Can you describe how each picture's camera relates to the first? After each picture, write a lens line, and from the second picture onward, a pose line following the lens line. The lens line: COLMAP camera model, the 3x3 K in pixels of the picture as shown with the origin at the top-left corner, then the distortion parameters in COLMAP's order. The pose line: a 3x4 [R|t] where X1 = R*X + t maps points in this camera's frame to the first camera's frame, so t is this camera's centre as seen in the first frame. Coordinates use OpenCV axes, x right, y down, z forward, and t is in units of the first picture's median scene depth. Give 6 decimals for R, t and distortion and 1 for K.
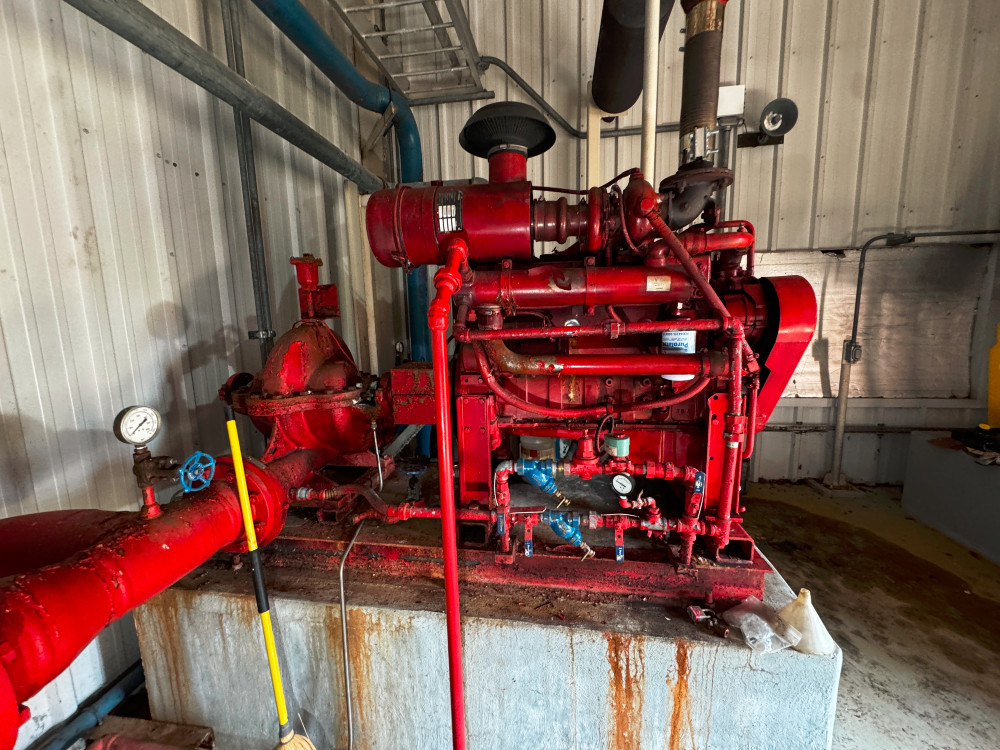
lens RADIAL K [[400.0, 0, 500.8], [0, 400.0, 373.0], [0, 0, 1]] dist [-0.002000, 0.000135]
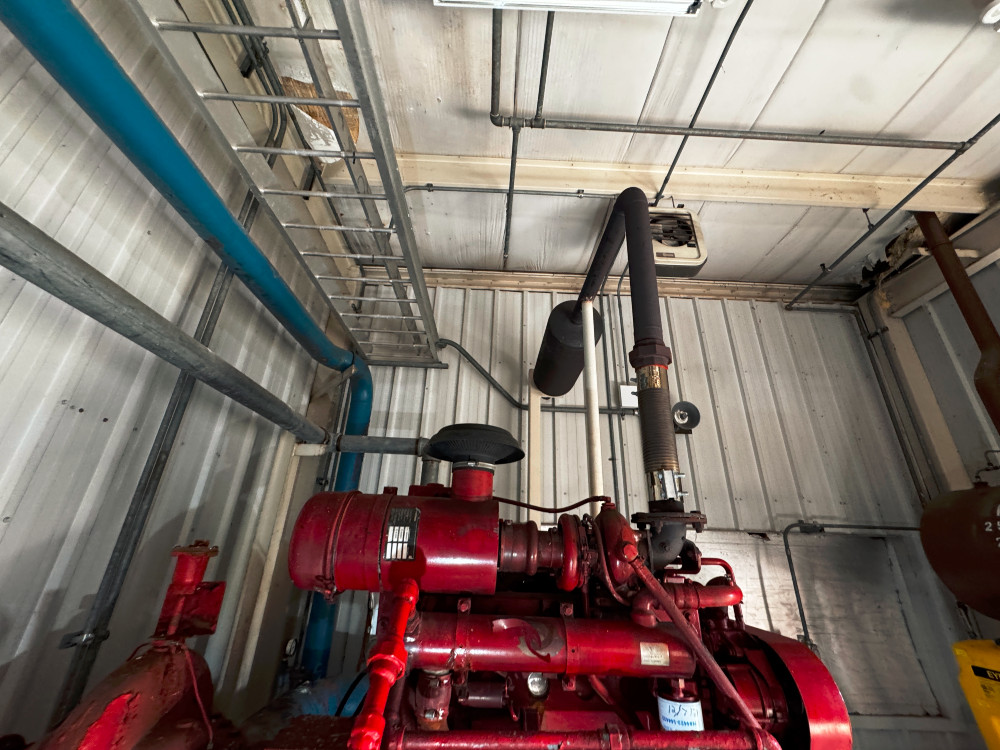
lens RADIAL K [[400.0, 0, 500.8], [0, 400.0, 373.0], [0, 0, 1]] dist [-0.002000, 0.000135]
pose [[0.981846, 0.123757, 0.143747, -0.034359], [-0.029970, 0.849532, -0.526685, -0.101509], [-0.187299, 0.512816, 0.837818, 0.037381]]
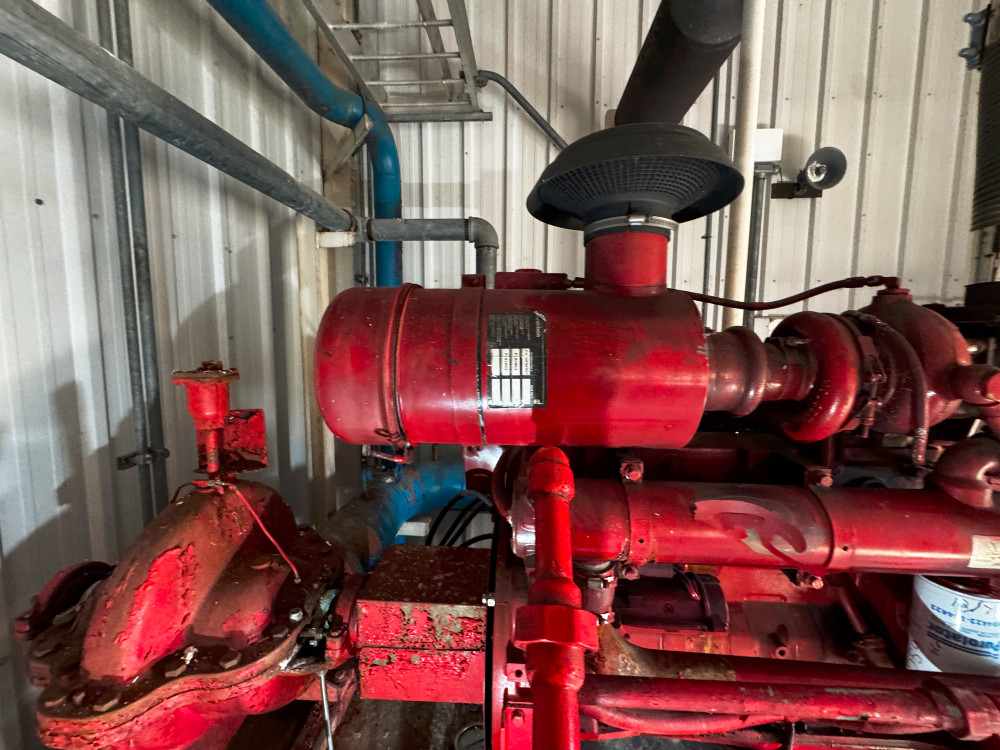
lens RADIAL K [[399.9, 0, 500.0], [0, 399.9, 375.0], [0, 0, 1]] dist [-0.003533, -0.000093]
pose [[0.995611, 0.021156, 0.091163, -0.072814], [-0.017363, 0.998958, -0.042201, -0.146827], [-0.091960, 0.040433, 0.994941, 0.227621]]
